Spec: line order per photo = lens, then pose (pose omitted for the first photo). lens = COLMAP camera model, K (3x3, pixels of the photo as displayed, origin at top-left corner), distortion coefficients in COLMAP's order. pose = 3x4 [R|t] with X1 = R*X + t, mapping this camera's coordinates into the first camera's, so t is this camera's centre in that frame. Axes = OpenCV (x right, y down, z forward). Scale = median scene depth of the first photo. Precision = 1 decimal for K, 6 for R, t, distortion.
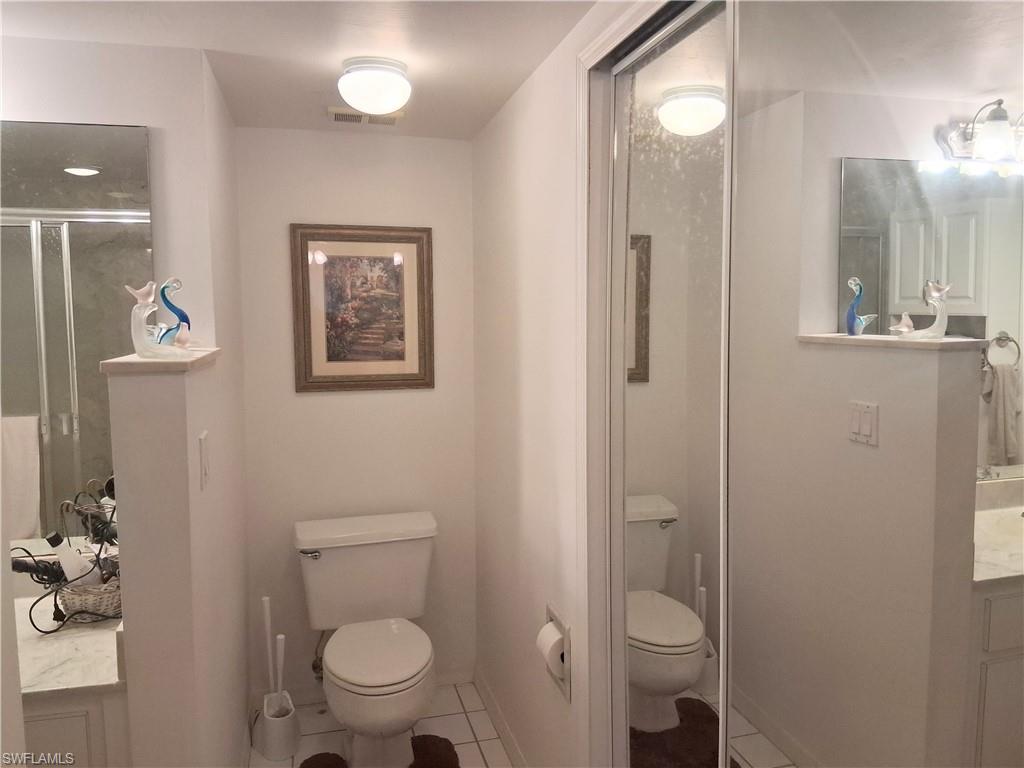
lens RADIAL K [[777.8, 0, 515.1], [0, 777.8, 380.2], [0, 0, 1]] dist [0.122429, -0.211801]
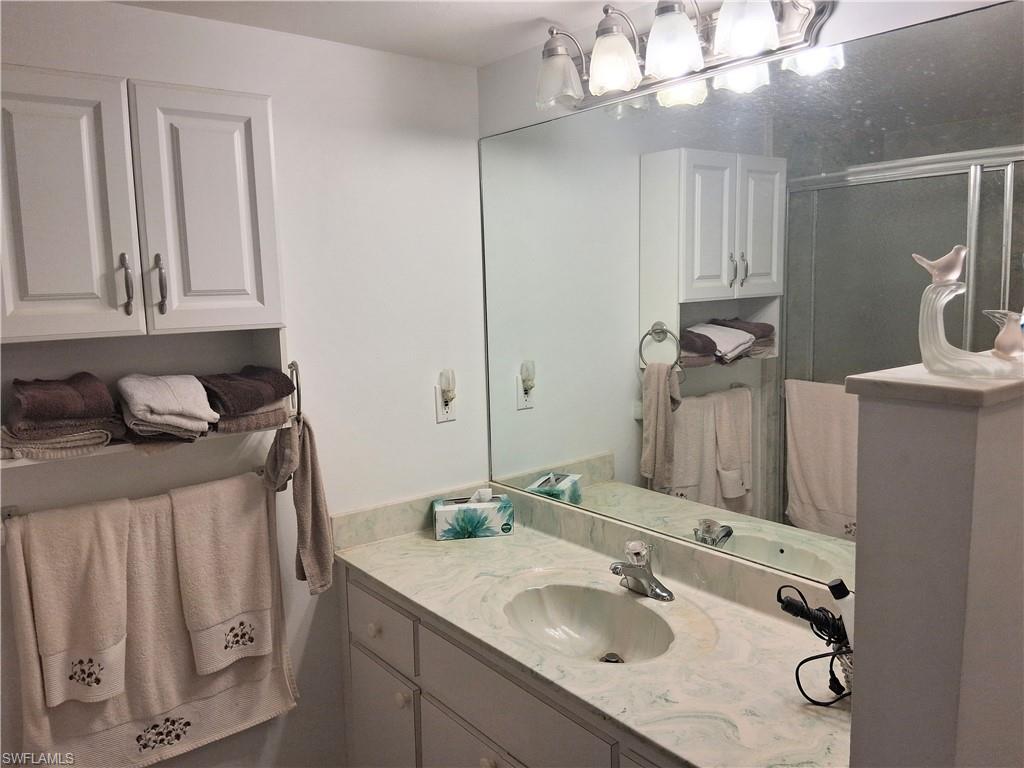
lens RADIAL K [[777.8, 0, 515.1], [0, 777.8, 380.2], [0, 0, 1]] dist [0.122429, -0.211801]
pose [[0.398921, 0.114077, -0.909862, -0.037666], [-0.058339, 0.993379, 0.098970, -0.057480], [0.915128, 0.013599, 0.402935, 0.414168]]
